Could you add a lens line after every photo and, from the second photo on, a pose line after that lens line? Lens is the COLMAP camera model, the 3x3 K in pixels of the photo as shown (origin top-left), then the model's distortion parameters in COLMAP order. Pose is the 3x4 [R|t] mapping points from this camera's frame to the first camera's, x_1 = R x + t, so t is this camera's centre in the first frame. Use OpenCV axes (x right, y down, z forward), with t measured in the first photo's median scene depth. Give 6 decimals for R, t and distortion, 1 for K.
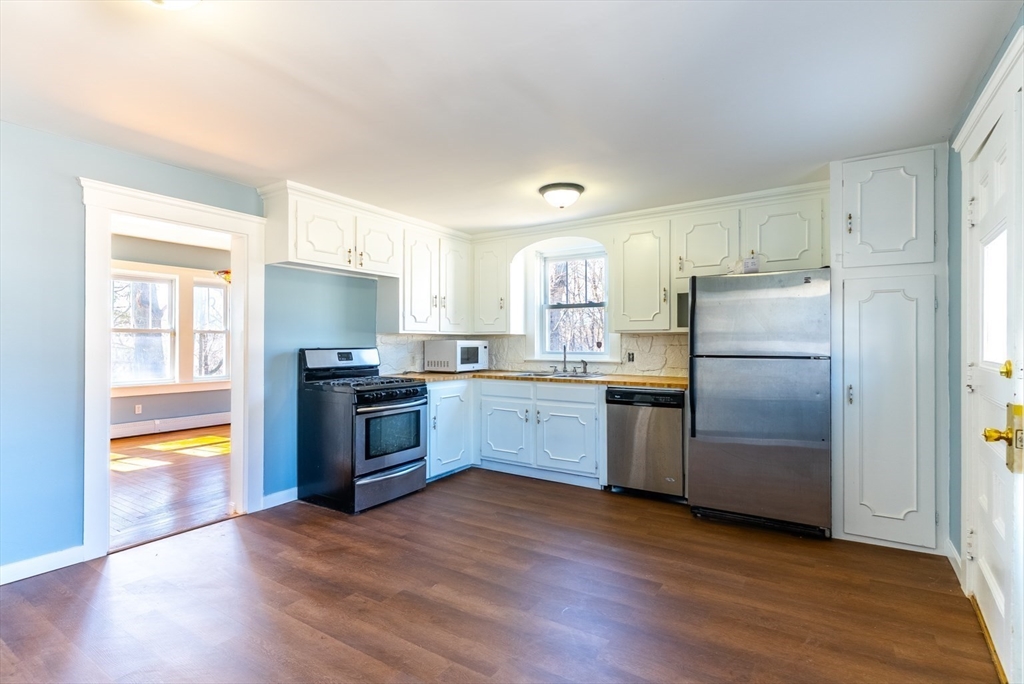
lens RADIAL K [[492.0, 0, 505.6], [0, 492.0, 346.1], [0, 0, 1]] dist [-0.003167, -0.001470]
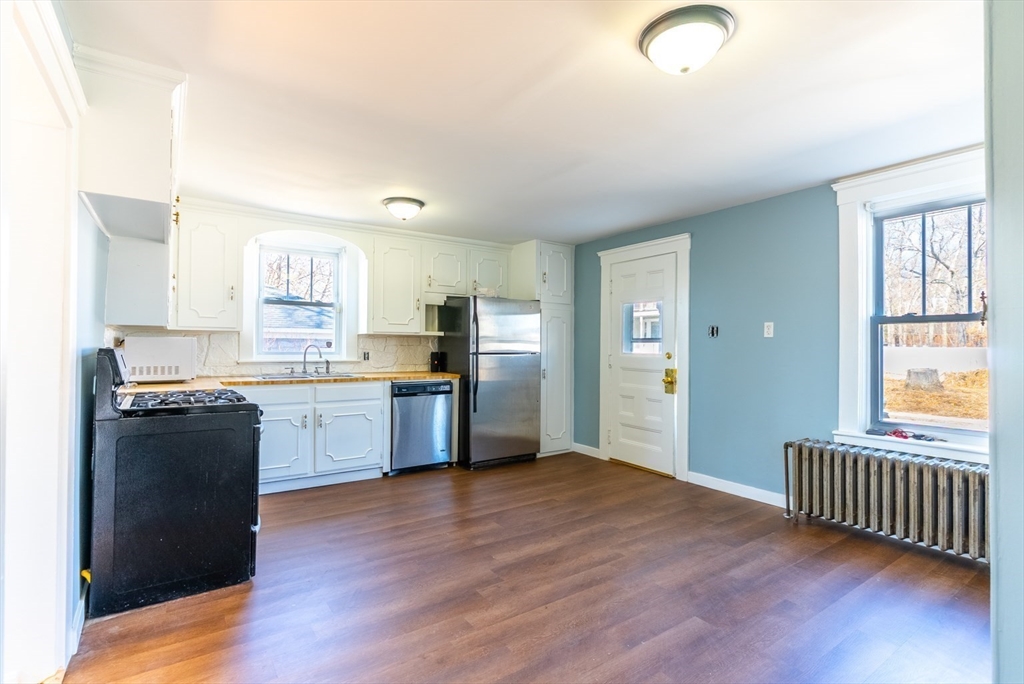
lens RADIAL K [[492.0, 0, 506.0], [0, 492.0, 339.8], [0, 0, 1]] dist [-0.003167, -0.001470]
pose [[0.377093, 0.013413, 0.926078, -0.734105], [-0.004072, 0.999909, -0.012825, -0.001307], [-0.926166, 0.001065, 0.377114, 0.335121]]
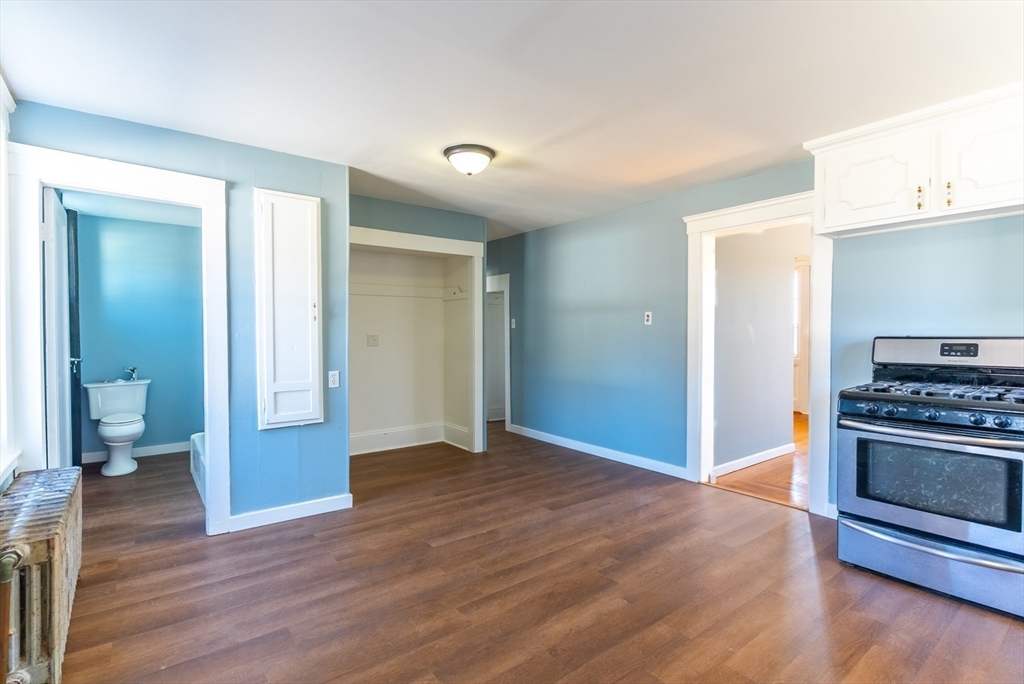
lens RADIAL K [[492.0, 0, 518.7], [0, 492.0, 337.6], [0, 0, 1]] dist [-0.003167, -0.001470]
pose [[-0.304657, 0.014381, -0.952353, 0.470016], [-0.000205, 0.999885, 0.015165, -0.004691], [0.952462, 0.004816, -0.304619, 0.668320]]
